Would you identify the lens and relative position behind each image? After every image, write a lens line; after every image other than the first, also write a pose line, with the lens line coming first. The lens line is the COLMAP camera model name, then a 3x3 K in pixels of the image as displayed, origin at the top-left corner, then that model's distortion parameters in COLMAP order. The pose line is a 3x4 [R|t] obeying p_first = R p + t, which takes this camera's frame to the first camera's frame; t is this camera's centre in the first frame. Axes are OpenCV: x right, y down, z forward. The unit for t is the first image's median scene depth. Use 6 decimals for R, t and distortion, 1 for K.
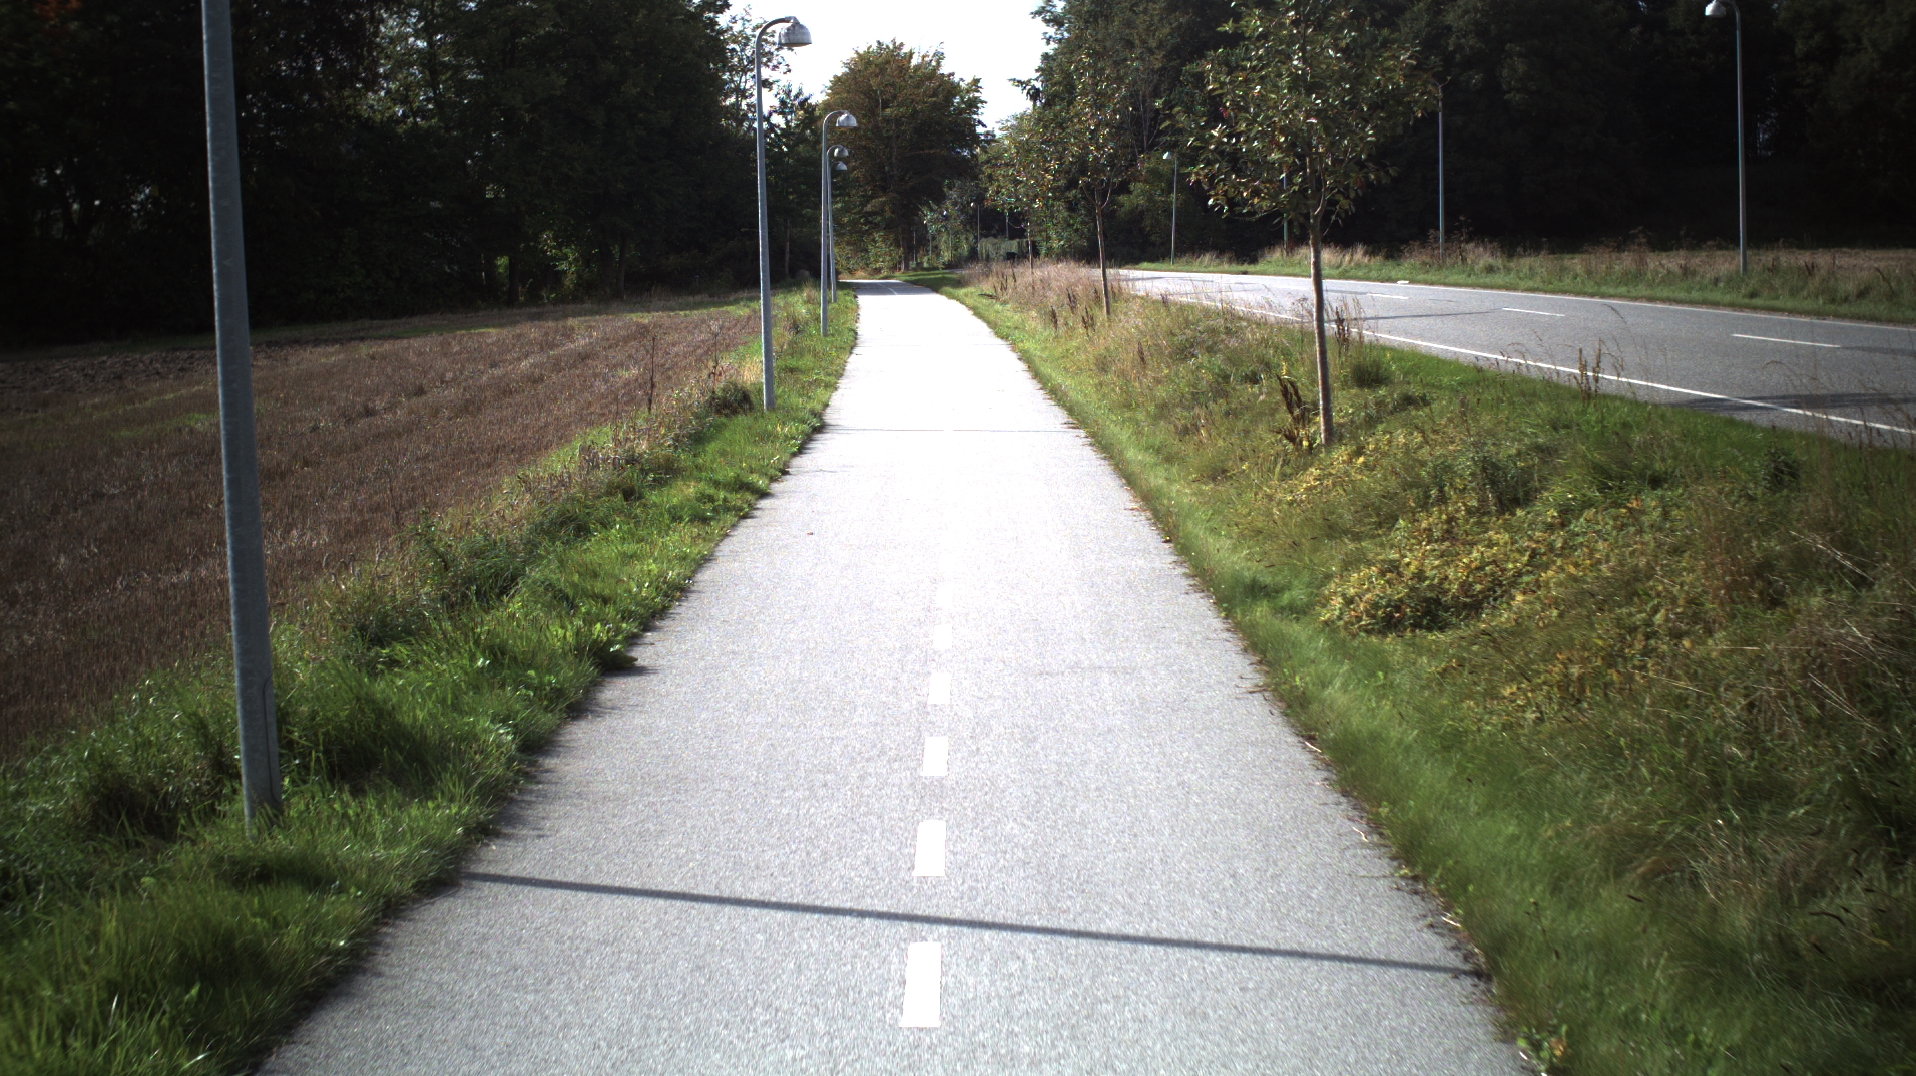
lens RADIAL K [[3339.8, 0, 958.0], [0, 3339.8, 538.0], [0, 0, 1]] dist [-0.235109, 0.238764]
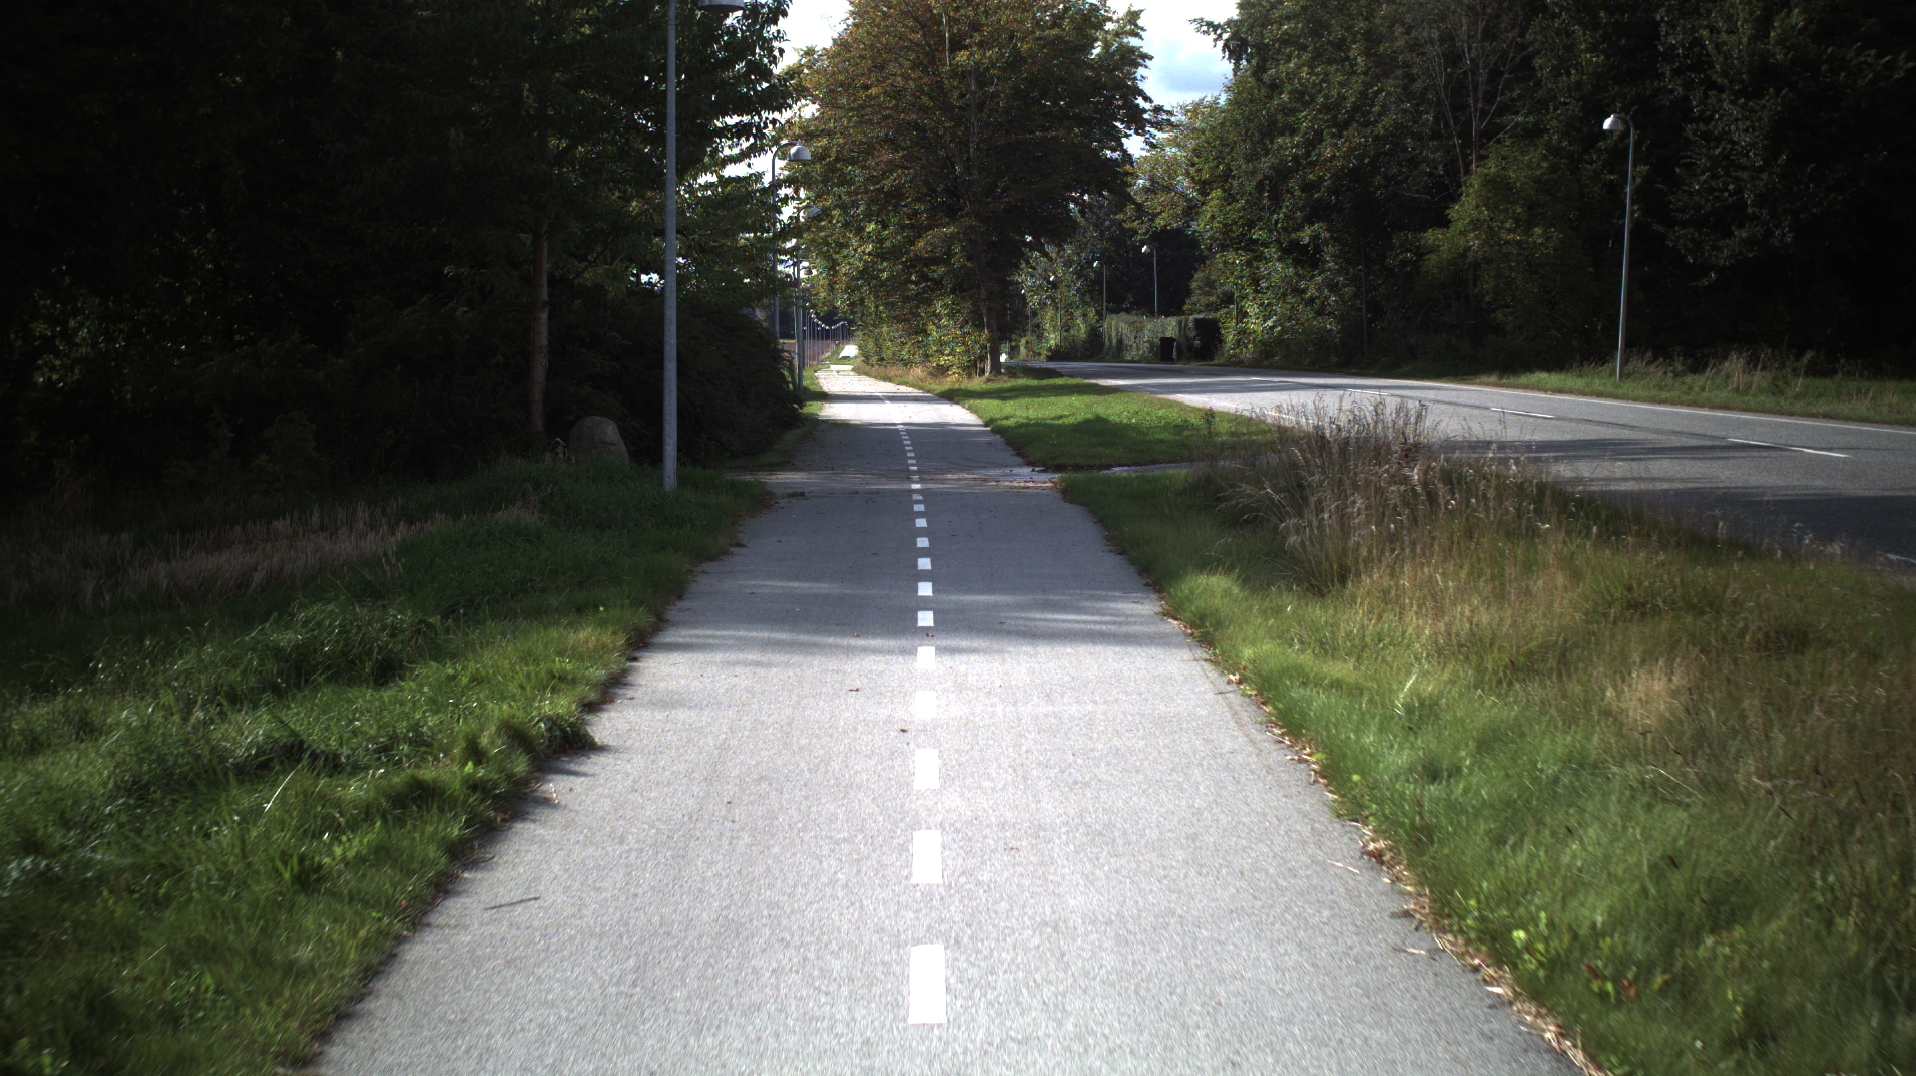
lens RADIAL K [[3339.8, 0, 958.0], [0, 3339.8, 538.0], [0, 0, 1]] dist [-0.235109, 0.238764]
pose [[0.999541, 0.014529, -0.026569, -0.009130], [-0.015136, 0.999625, -0.022822, -0.054893], [0.026227, 0.023214, 0.999386, 0.620067]]
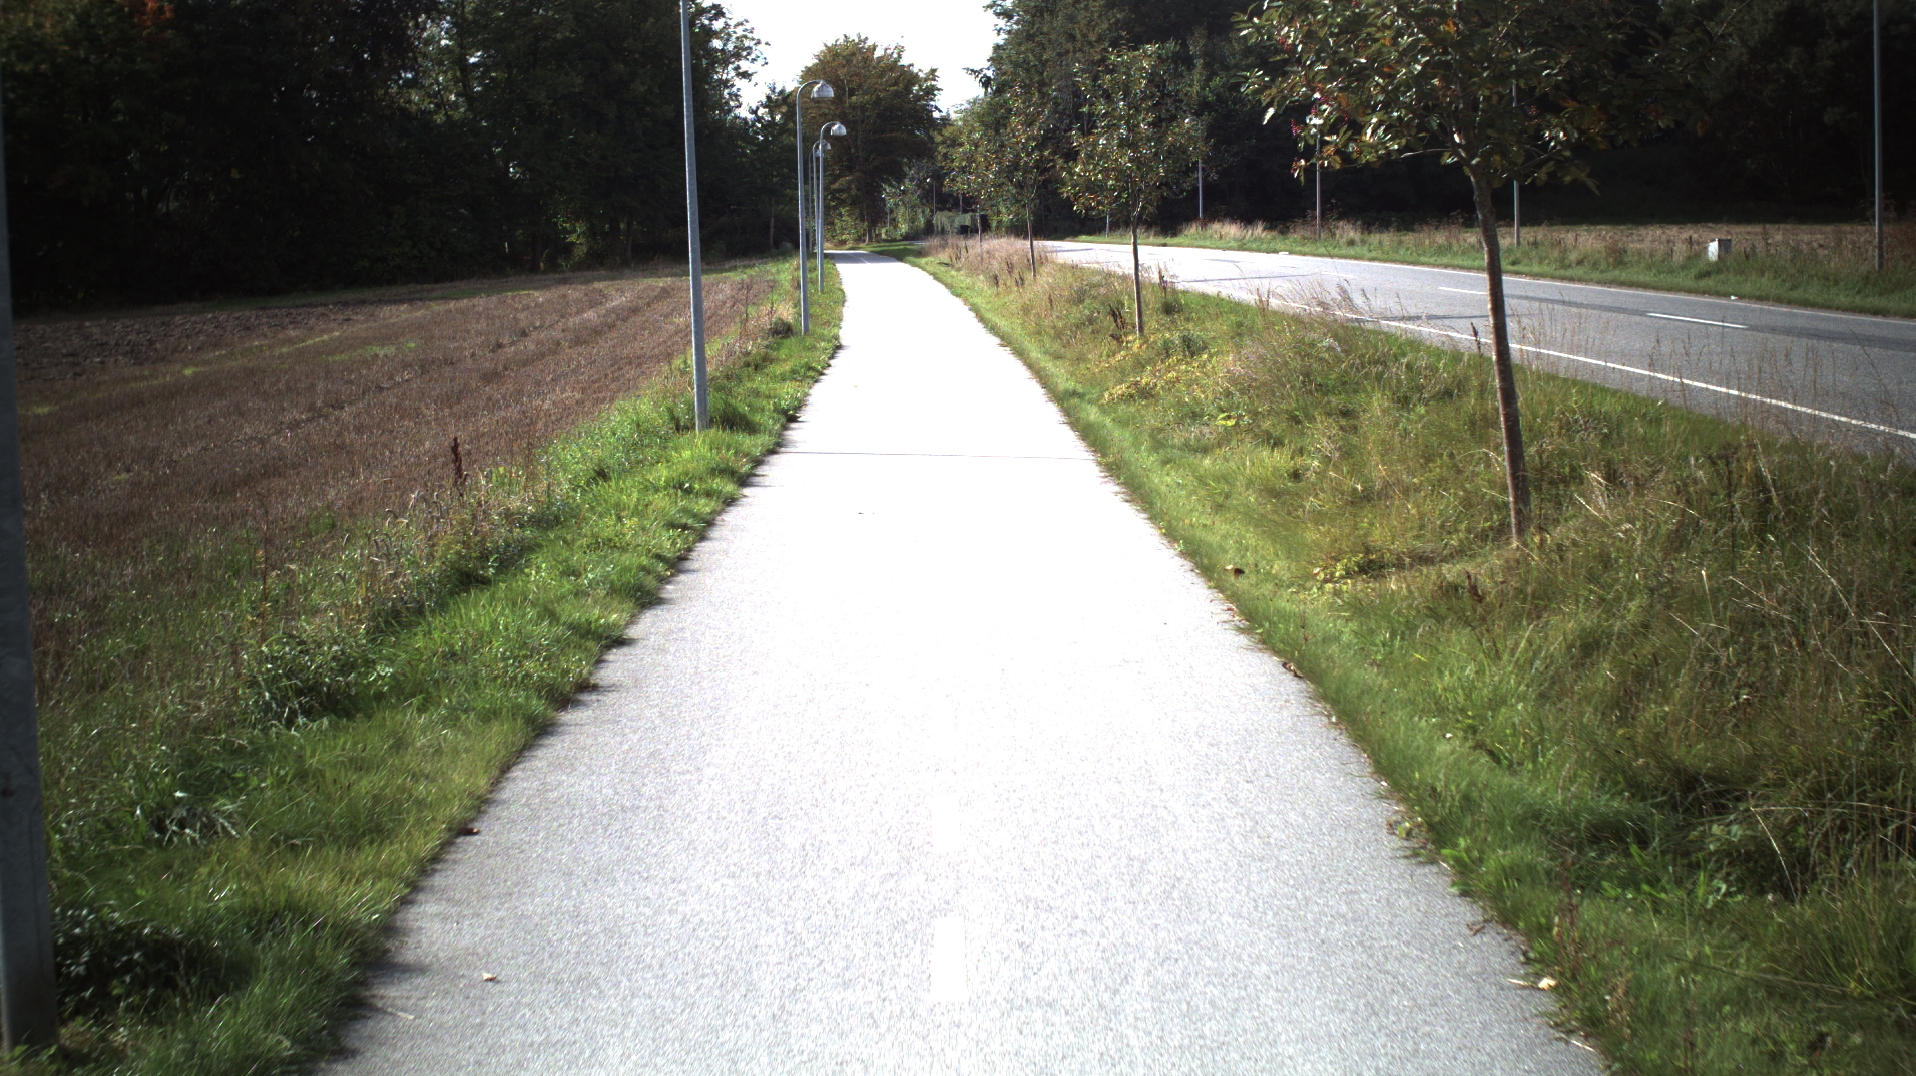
lens RADIAL K [[3339.8, 0, 958.0], [0, 3339.8, 538.0], [0, 0, 1]] dist [-0.235109, 0.238764]
pose [[0.999903, 0.000581, 0.013886, -0.001985], [-0.000704, 0.999961, 0.008830, 0.010524], [-0.013880, -0.008839, 0.999865, -0.137842]]
